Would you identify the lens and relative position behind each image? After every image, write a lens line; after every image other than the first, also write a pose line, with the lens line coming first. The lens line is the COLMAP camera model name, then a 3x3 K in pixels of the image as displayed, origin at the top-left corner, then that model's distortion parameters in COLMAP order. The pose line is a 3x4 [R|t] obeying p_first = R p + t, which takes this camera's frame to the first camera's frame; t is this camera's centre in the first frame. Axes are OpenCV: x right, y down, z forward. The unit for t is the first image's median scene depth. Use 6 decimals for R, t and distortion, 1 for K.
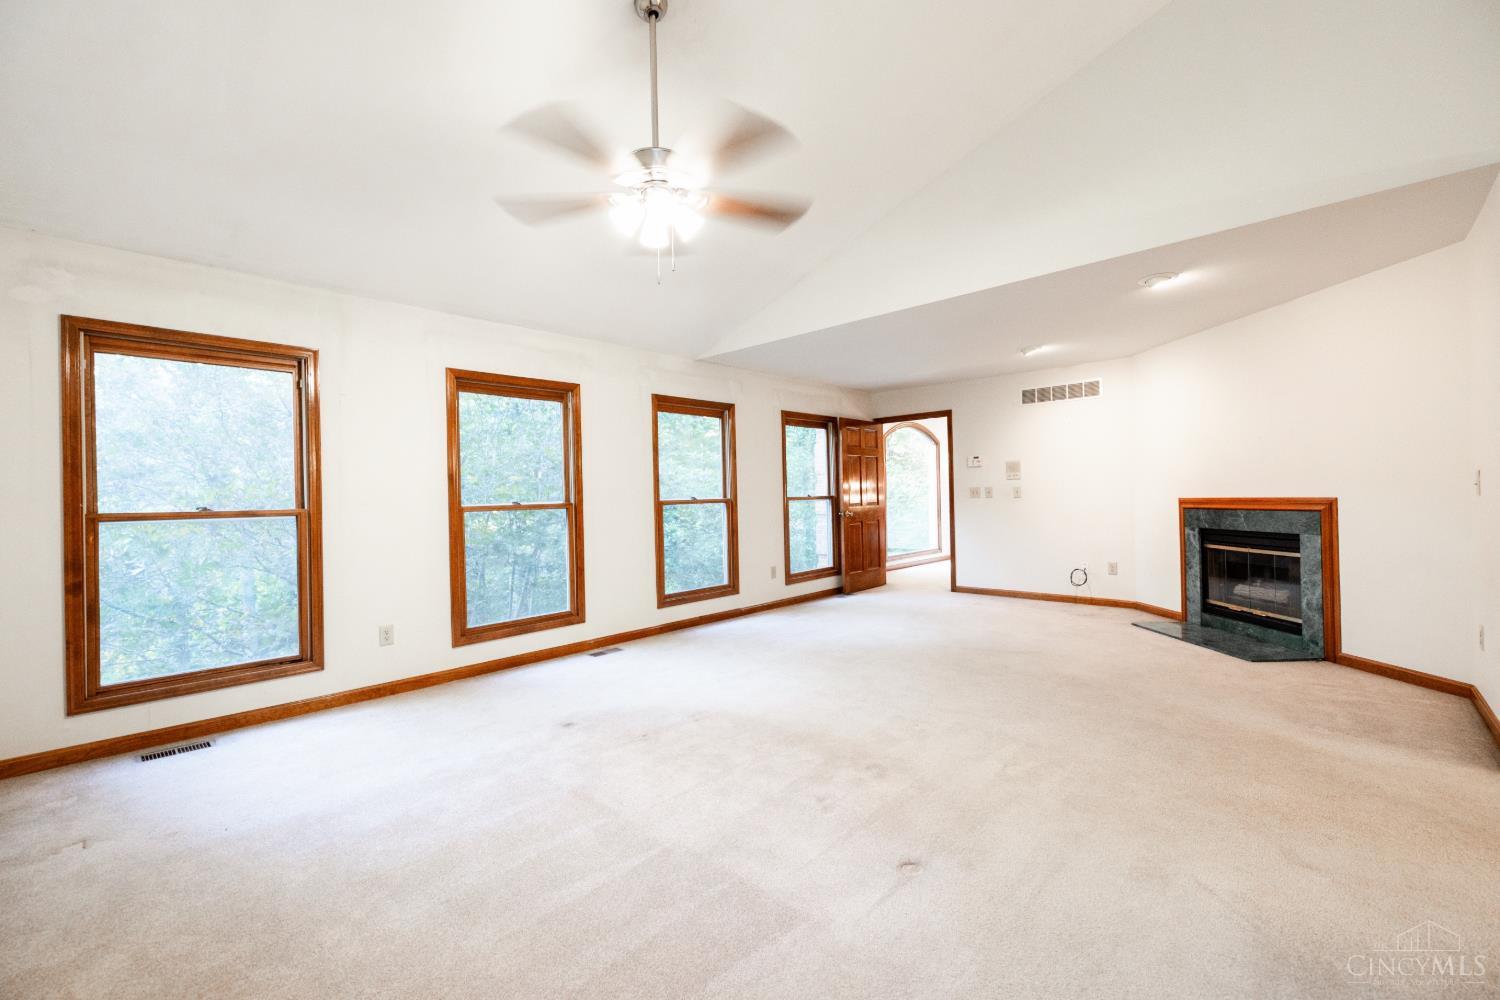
lens RADIAL K [[630.7, 0, 743.4], [0, 630.7, 497.3], [0, 0, 1]] dist [0.000949, -0.000431]
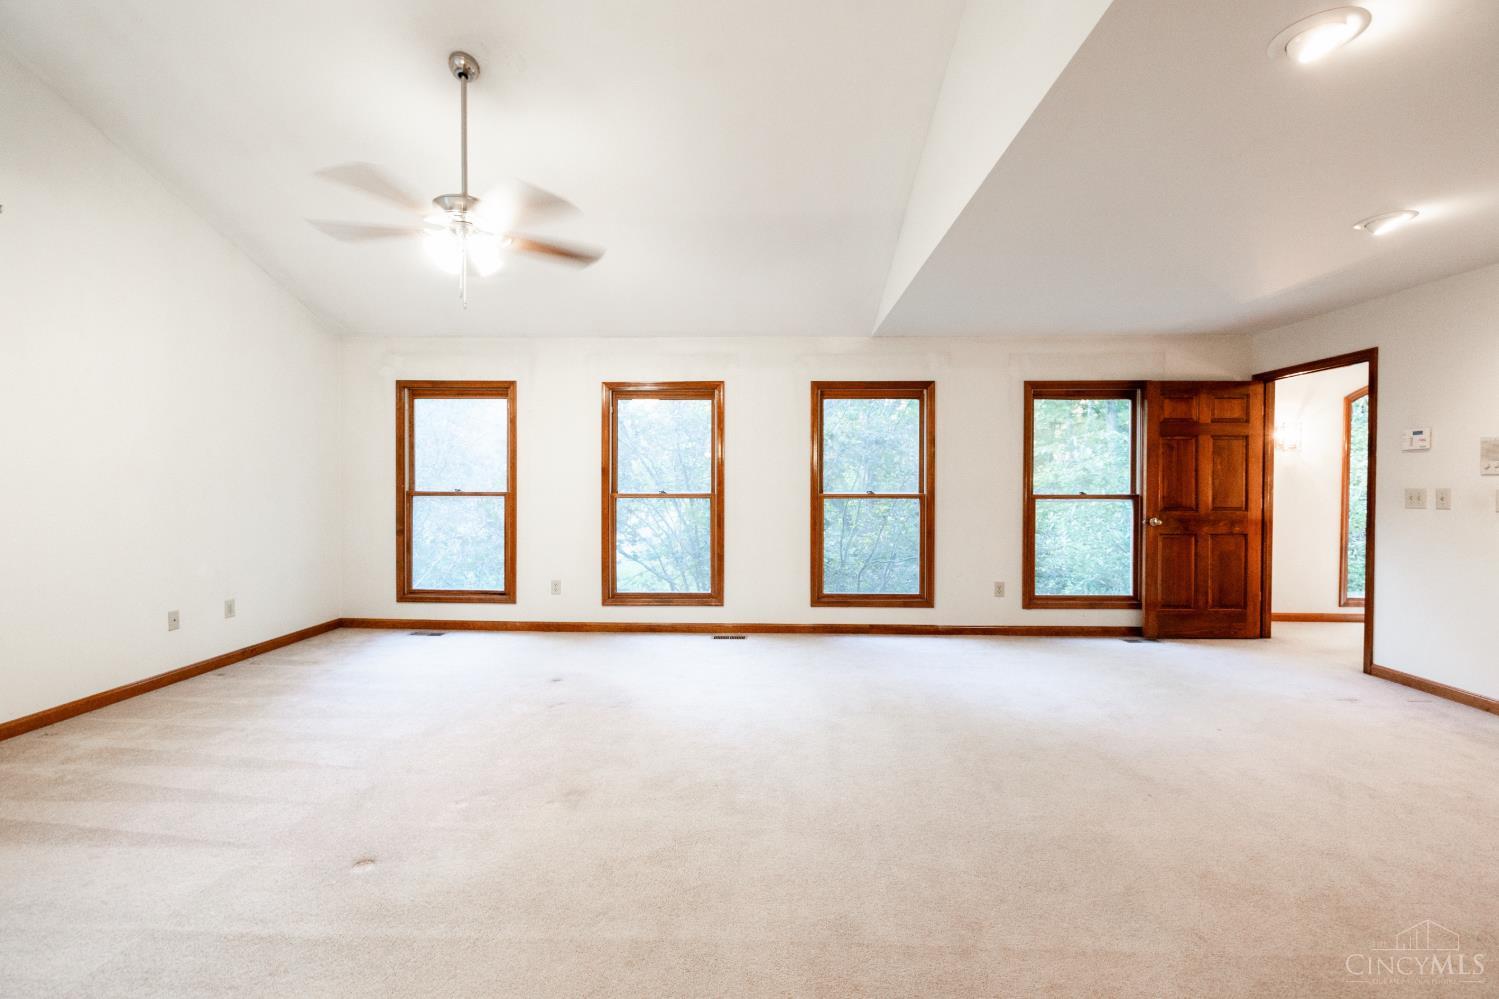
lens RADIAL K [[630.2, 0, 737.4], [0, 630.2, 500.6], [0, 0, 1]] dist [0.000949, -0.000431]
pose [[0.666082, 0.039700, -0.744821, 0.484826], [-0.020671, 0.999181, 0.034773, -0.014983], [0.745592, -0.007766, 0.666358, 0.274960]]
